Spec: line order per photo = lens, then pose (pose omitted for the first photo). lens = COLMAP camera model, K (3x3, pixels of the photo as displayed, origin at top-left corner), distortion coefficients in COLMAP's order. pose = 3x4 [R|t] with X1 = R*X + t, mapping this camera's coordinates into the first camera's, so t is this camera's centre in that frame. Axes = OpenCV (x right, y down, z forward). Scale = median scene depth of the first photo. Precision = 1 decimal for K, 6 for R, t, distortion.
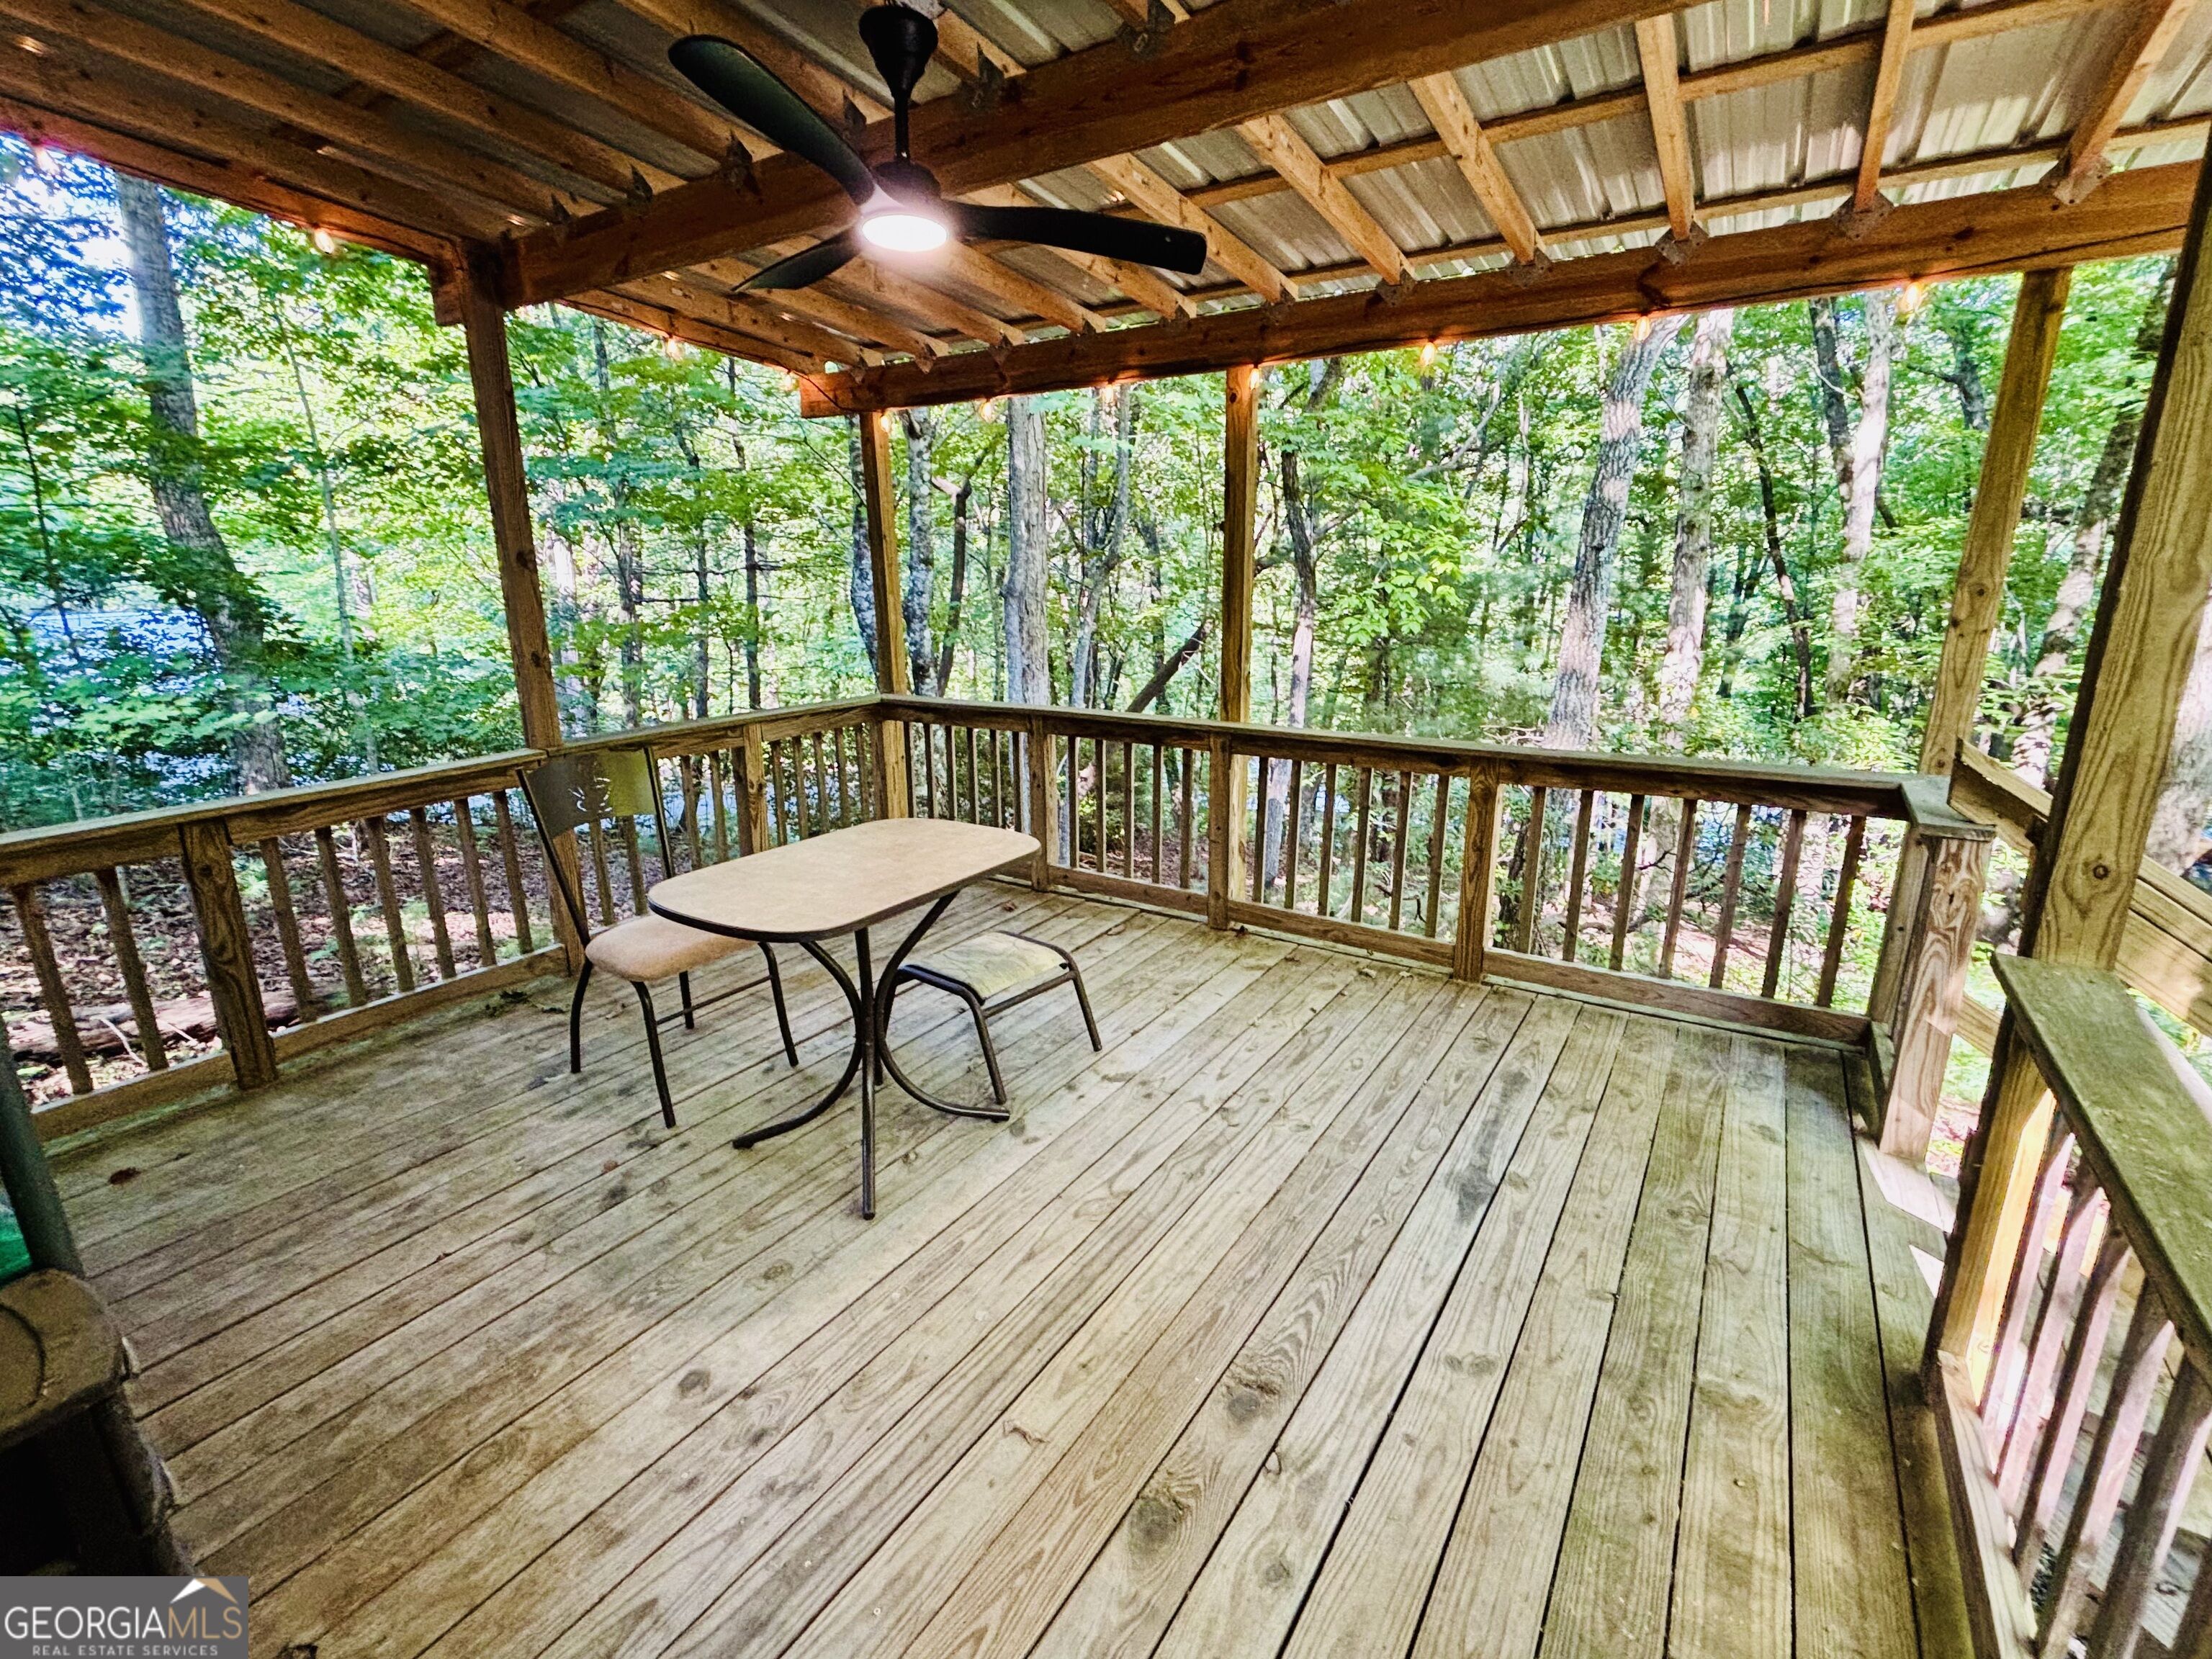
lens RADIAL K [[973.6, 0, 1108.3], [0, 973.6, 829.9], [0, 0, 1]] dist [-0.000754, 0.004452]
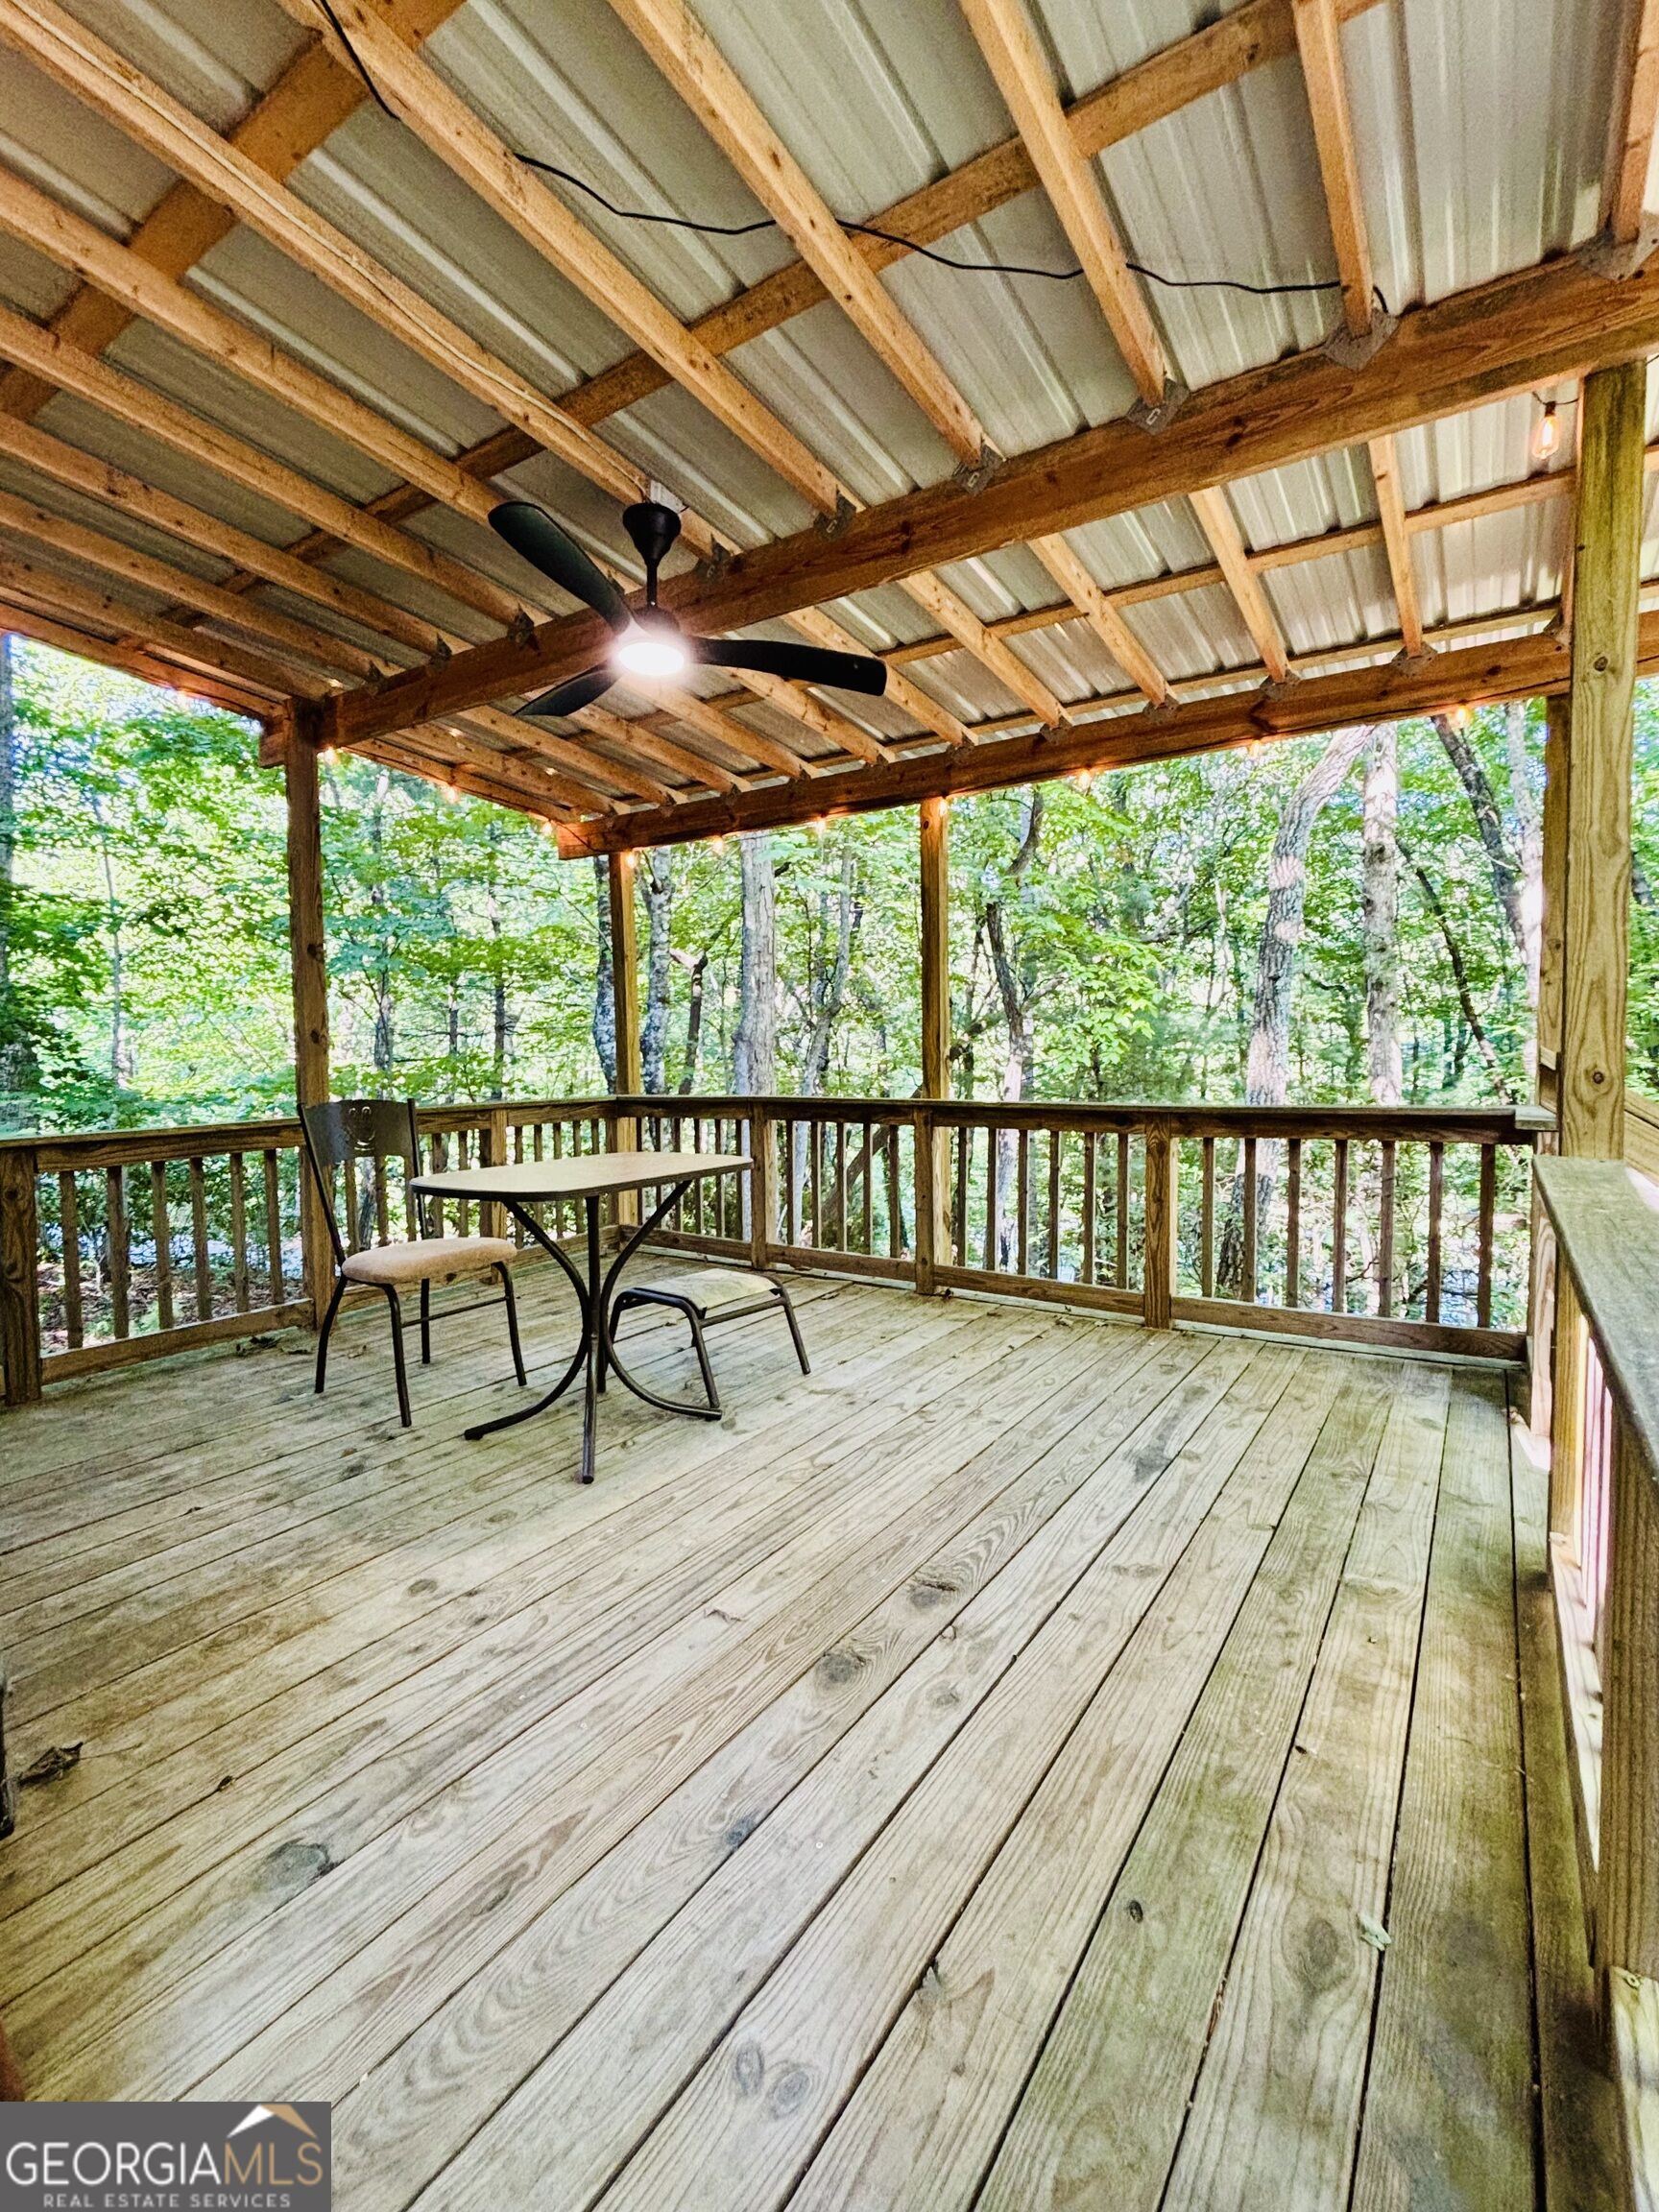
lens RADIAL K [[973.6, 0, 832.9], [0, 973.6, 1122.7], [0, 0, 1]] dist [-0.000754, 0.004452]
pose [[0.999966, -0.003768, -0.007300, 0.030218], [0.002301, 0.981522, -0.191338, 0.183322], [0.007886, 0.191315, 0.981497, -0.114246]]
